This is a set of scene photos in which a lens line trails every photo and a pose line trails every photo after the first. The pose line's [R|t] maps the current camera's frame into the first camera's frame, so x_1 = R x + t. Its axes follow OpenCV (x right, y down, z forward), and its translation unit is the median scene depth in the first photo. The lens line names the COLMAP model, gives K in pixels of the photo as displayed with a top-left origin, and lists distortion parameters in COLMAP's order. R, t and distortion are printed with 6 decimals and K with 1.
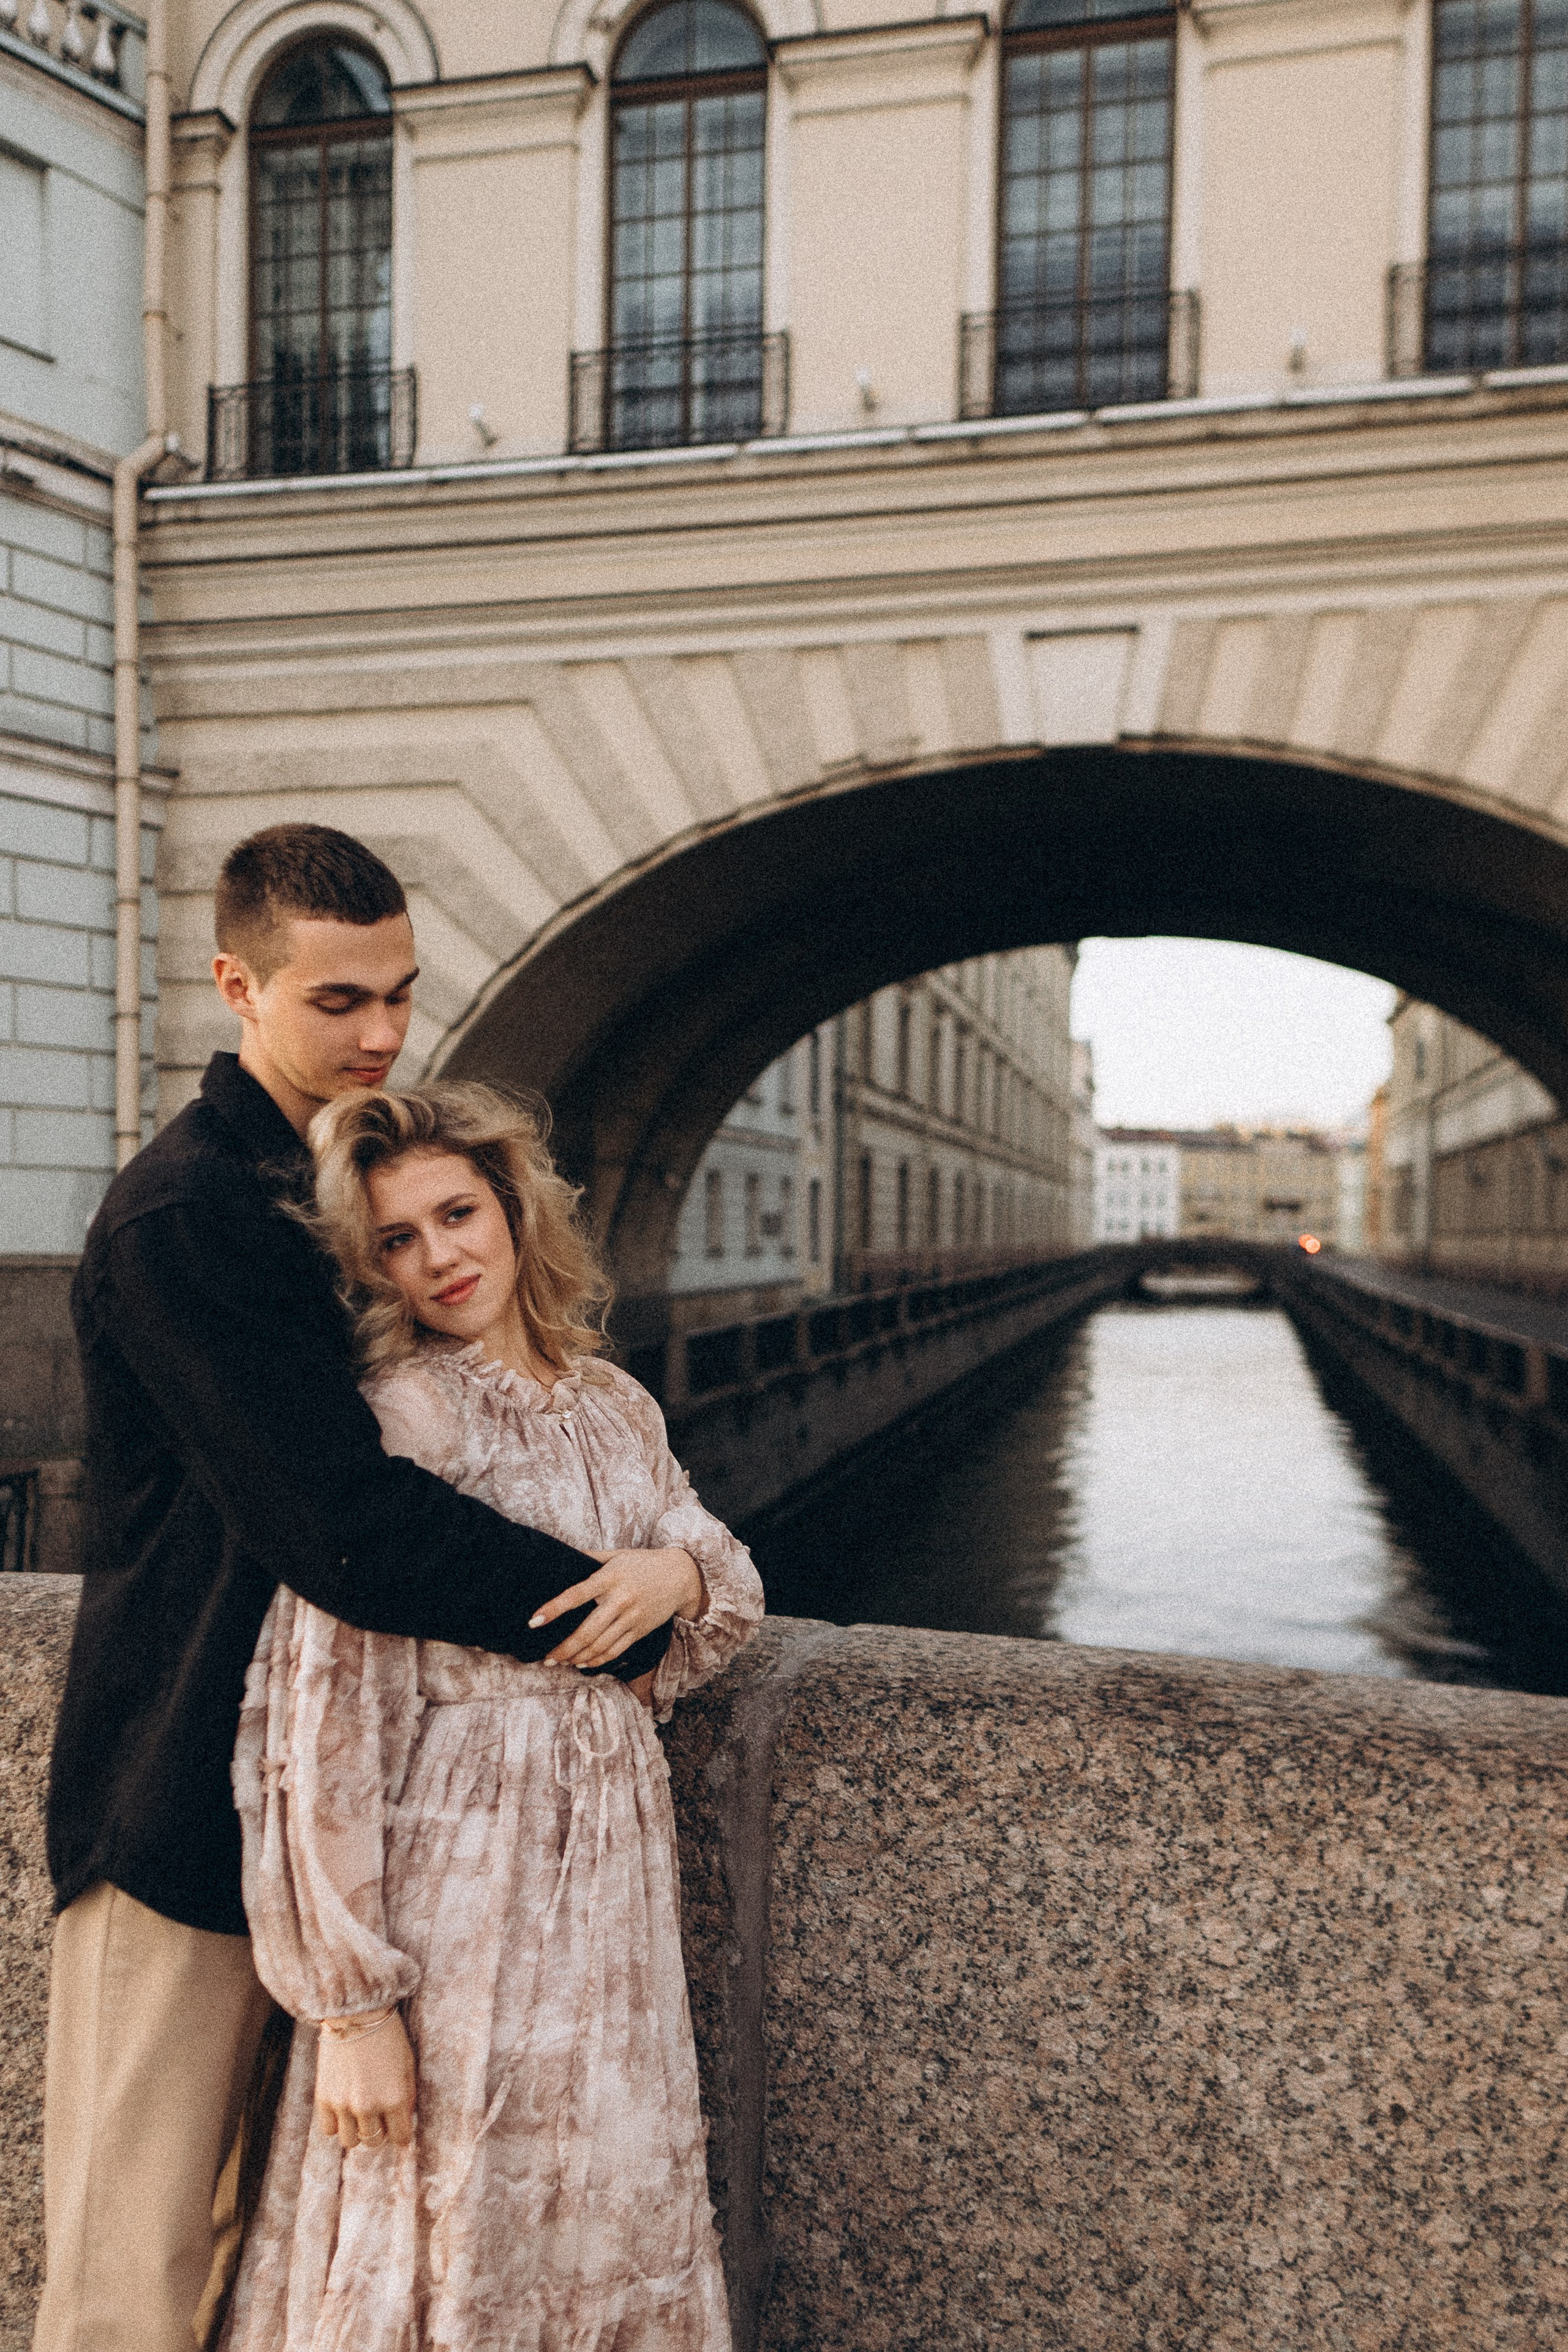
lens RADIAL K [[1727.4, 0, 826.3], [0, 1727.4, 1221.1], [0, 0, 1]] dist [0.038599, -0.029334]
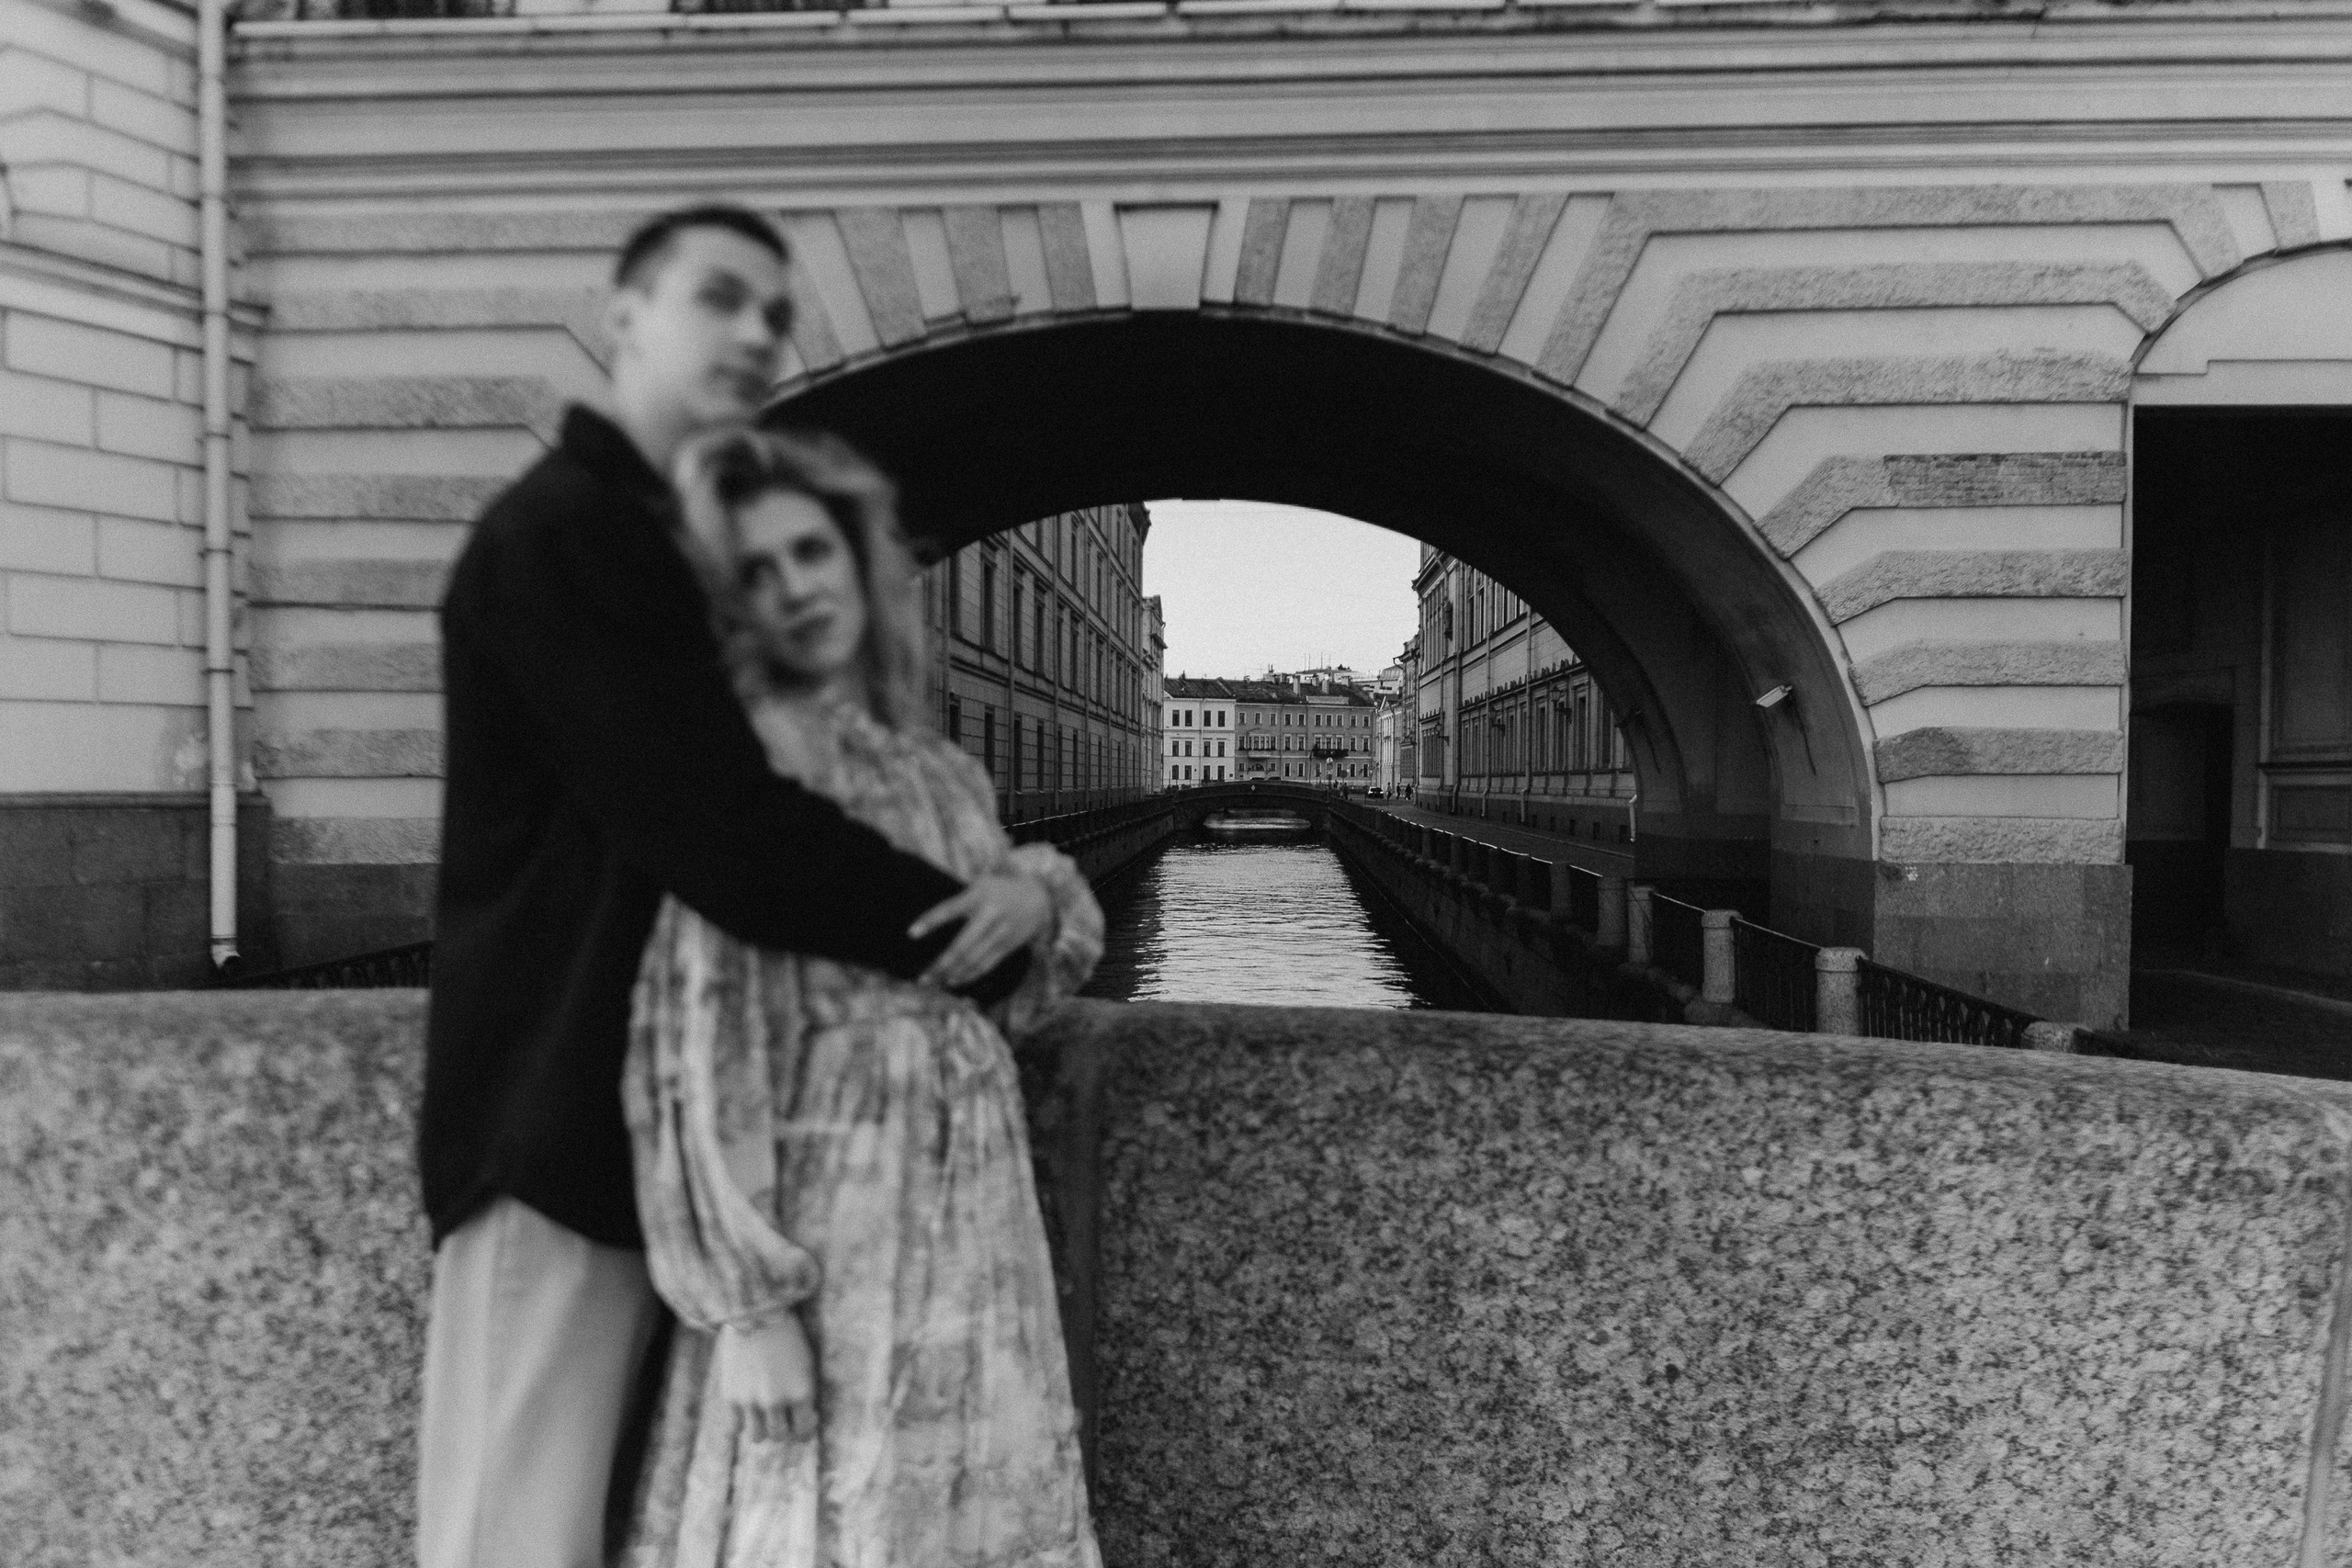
lens RADIAL K [[1619.7, 0, 1169.0], [0, 1619.7, 778.3], [0, 0, 1]] dist [-0.001194, -0.000693]
pose [[0.987333, -0.010267, 0.158332, -0.149512], [0.009421, 0.999937, 0.006094, 0.111270], [-0.158385, -0.004525, 0.987367, 0.016241]]
